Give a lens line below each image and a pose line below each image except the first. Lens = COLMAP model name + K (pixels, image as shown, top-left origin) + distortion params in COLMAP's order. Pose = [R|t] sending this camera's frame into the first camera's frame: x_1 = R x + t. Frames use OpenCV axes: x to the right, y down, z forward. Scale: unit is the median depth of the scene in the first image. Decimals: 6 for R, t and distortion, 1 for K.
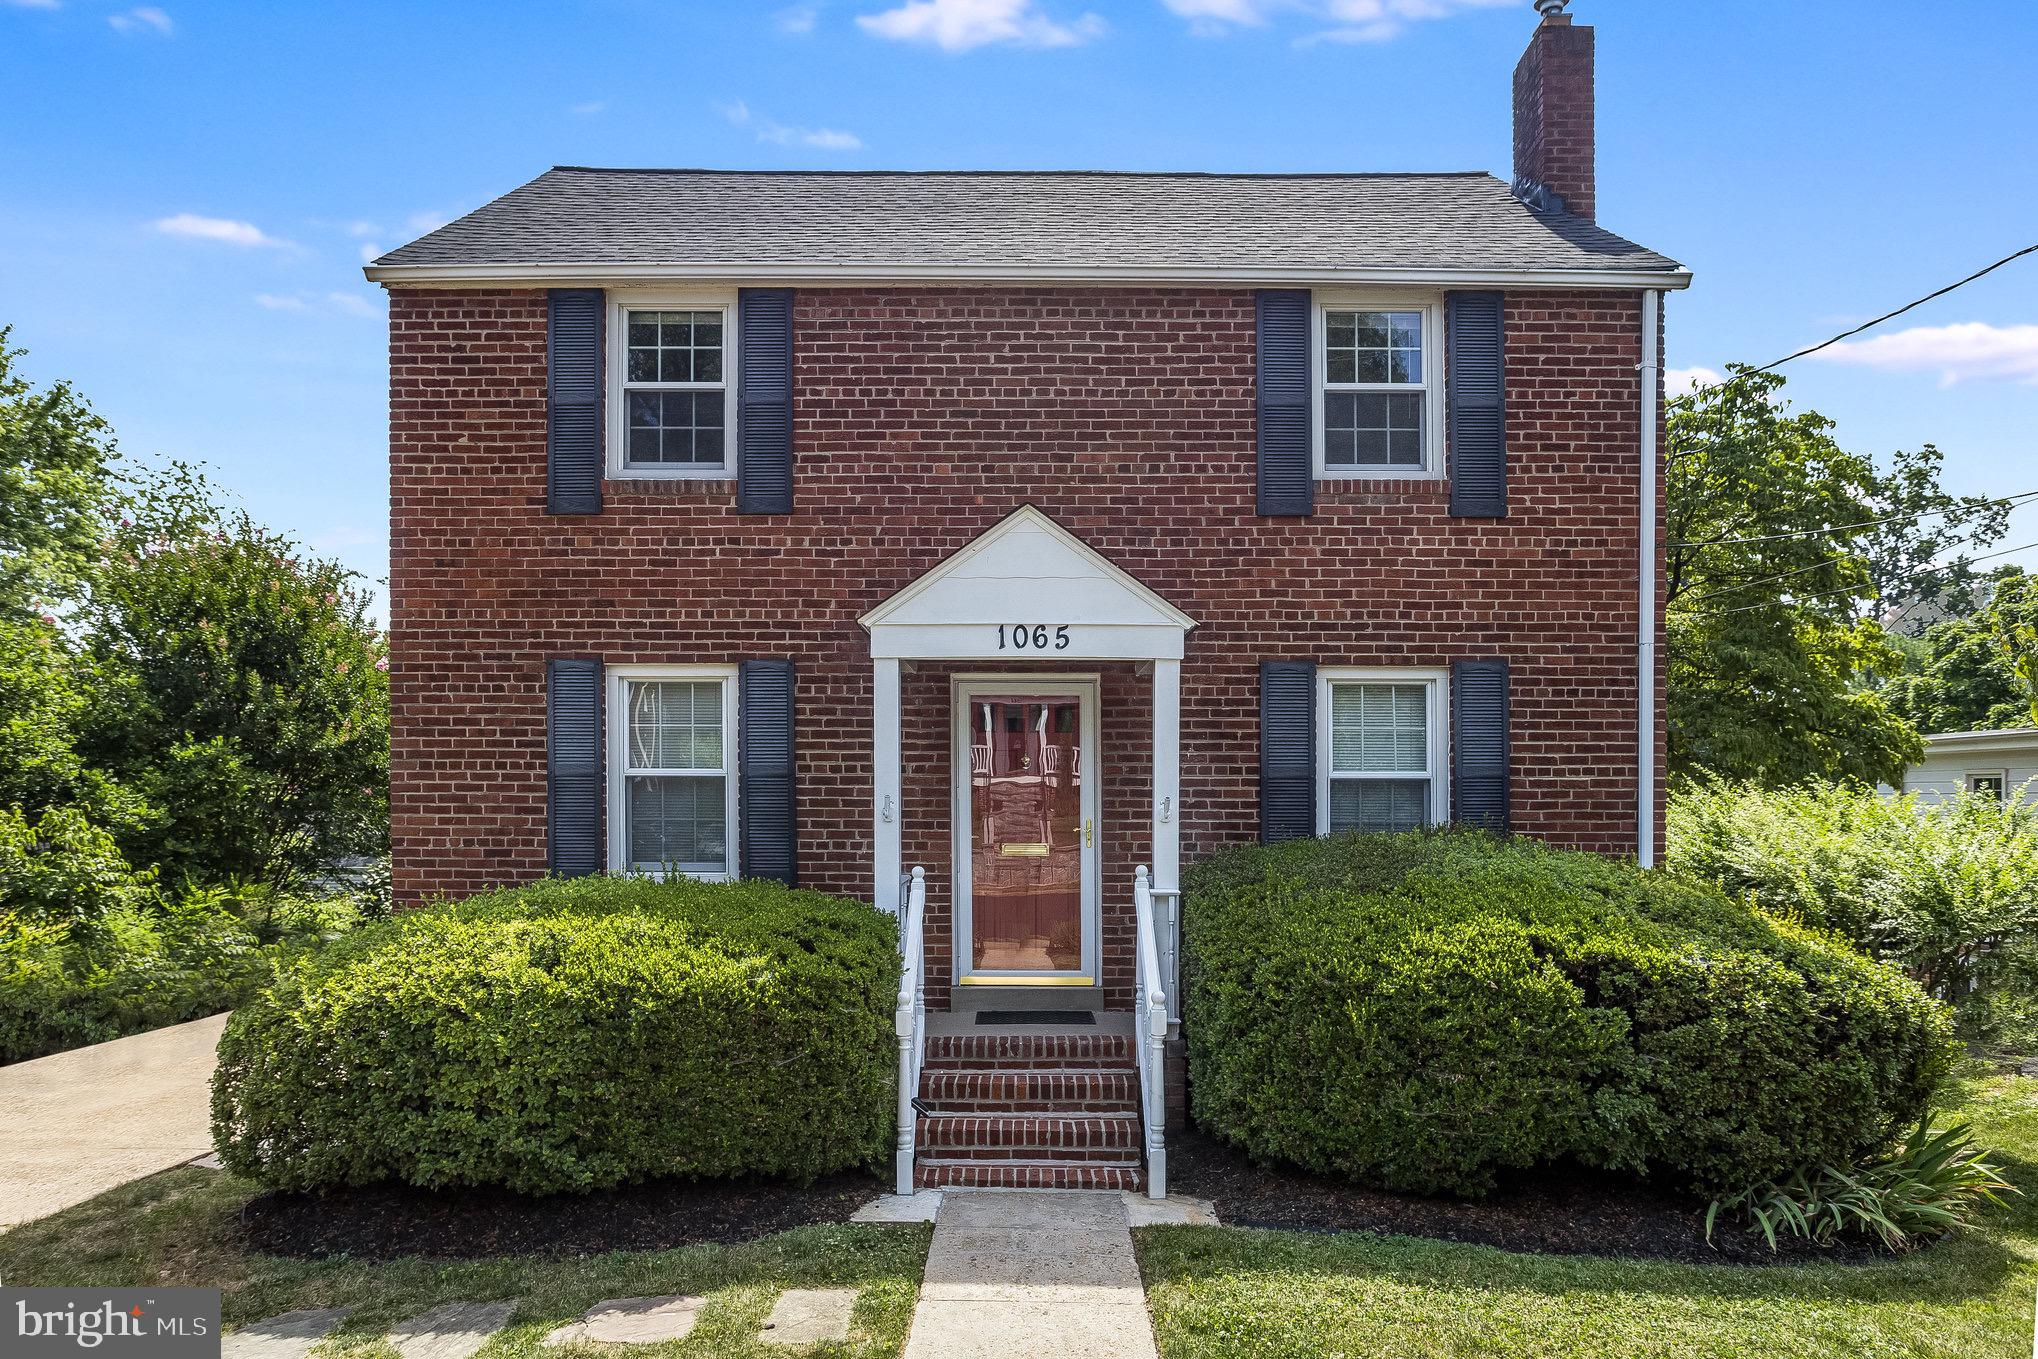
lens RADIAL K [[1258.0, 0, 1126.6], [0, 1258.0, 698.1], [0, 0, 1]] dist [-0.024749, 0.003549]
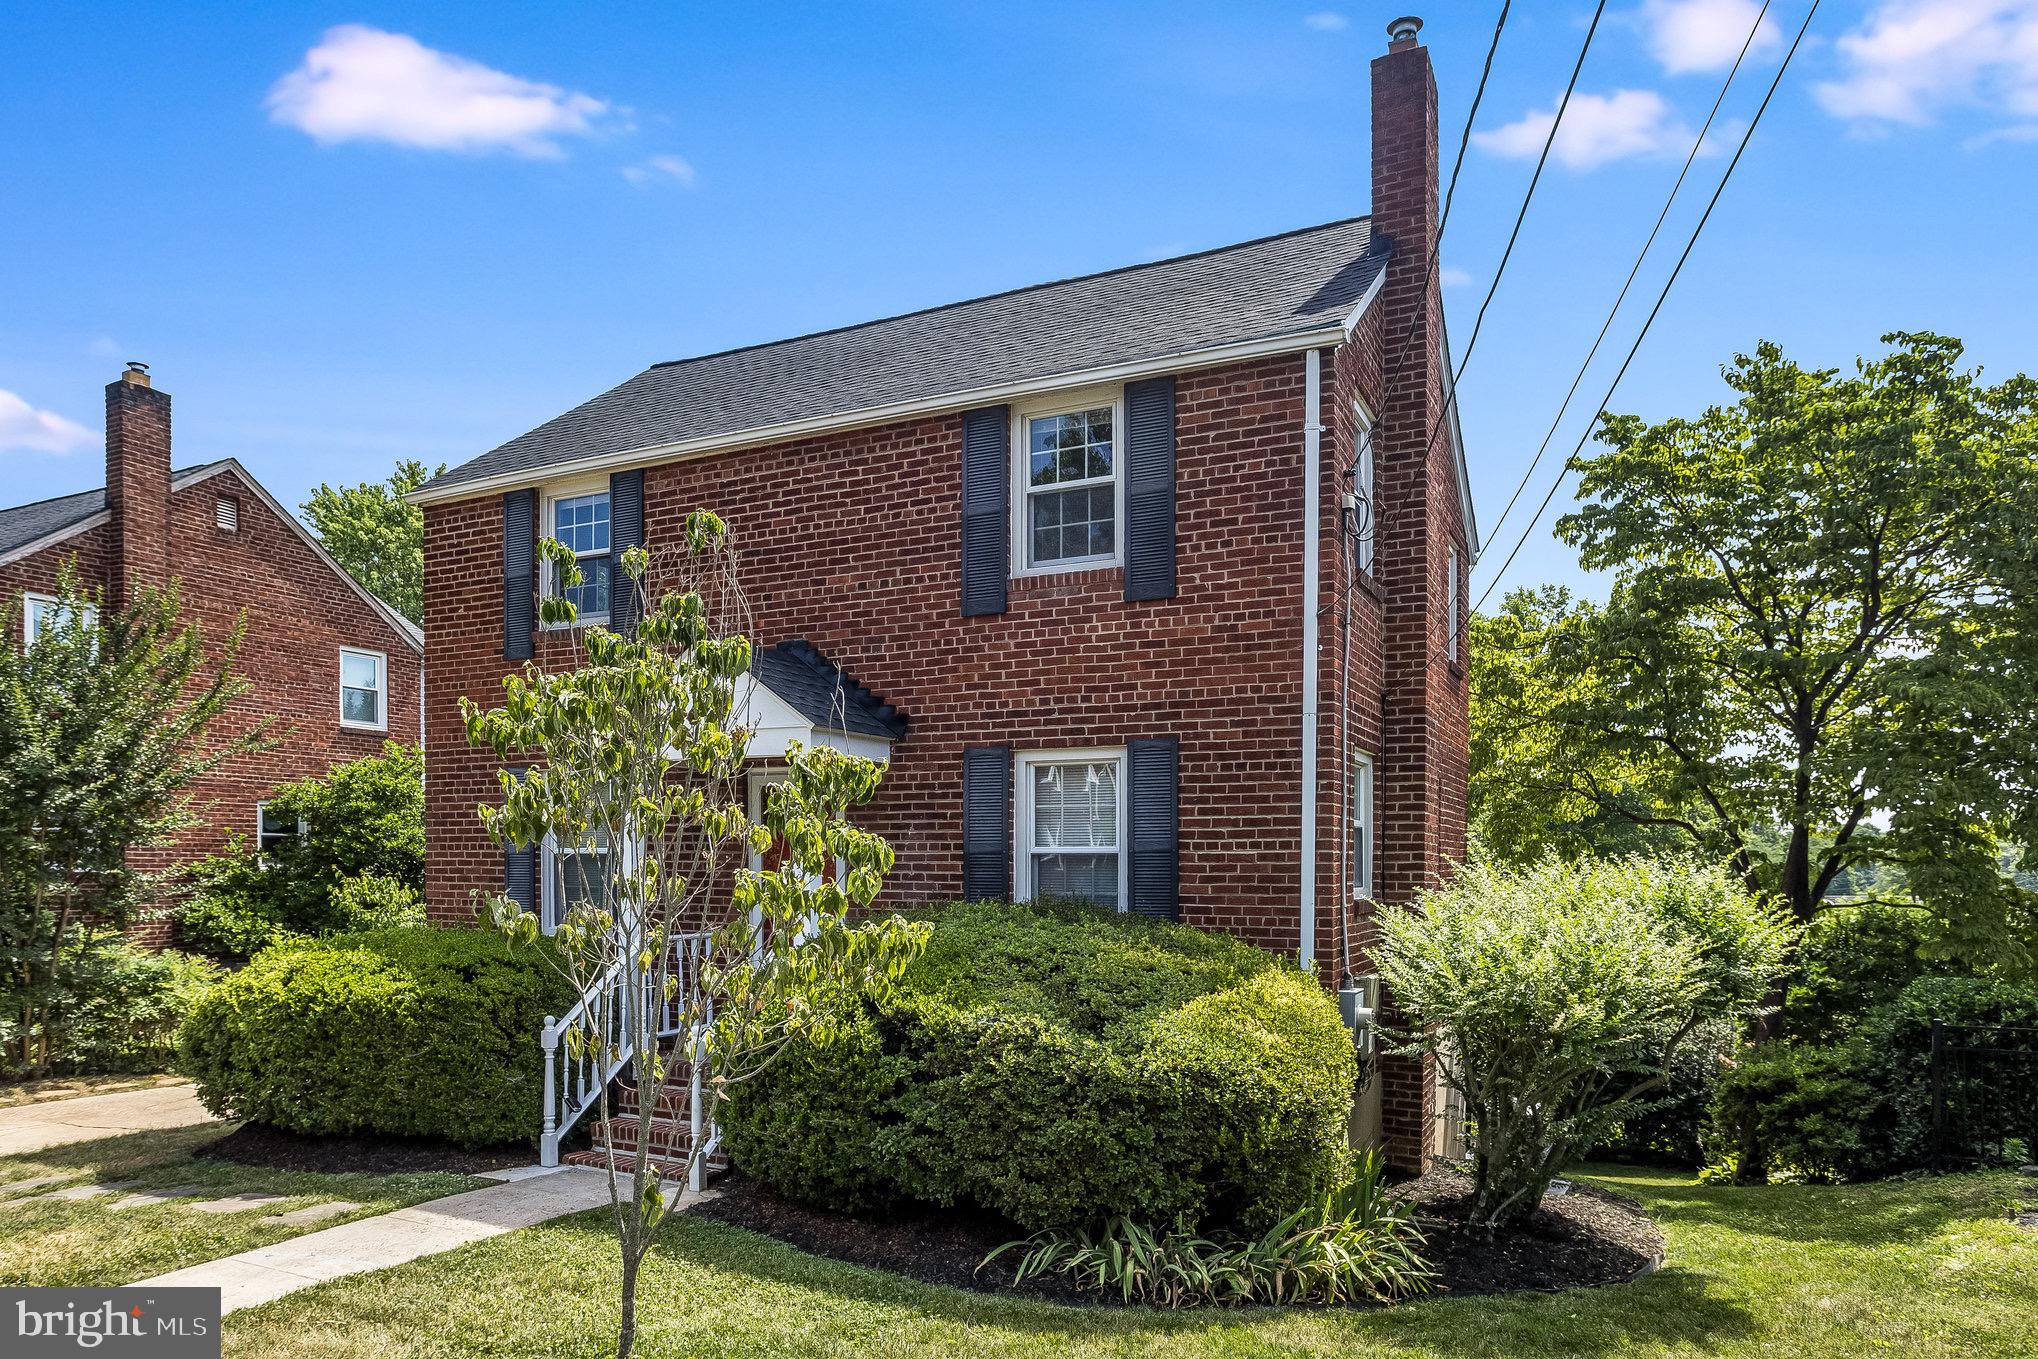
lens RADIAL K [[1258.0, 0, 969.6], [0, 1258.0, 781.0], [0, 0, 1]] dist [-0.024749, 0.003549]
pose [[0.896634, -0.030648, -0.441711, 0.590641], [0.033888, 0.999425, -0.000555, 0.000358], [0.441474, -0.014471, 0.897157, 0.004480]]
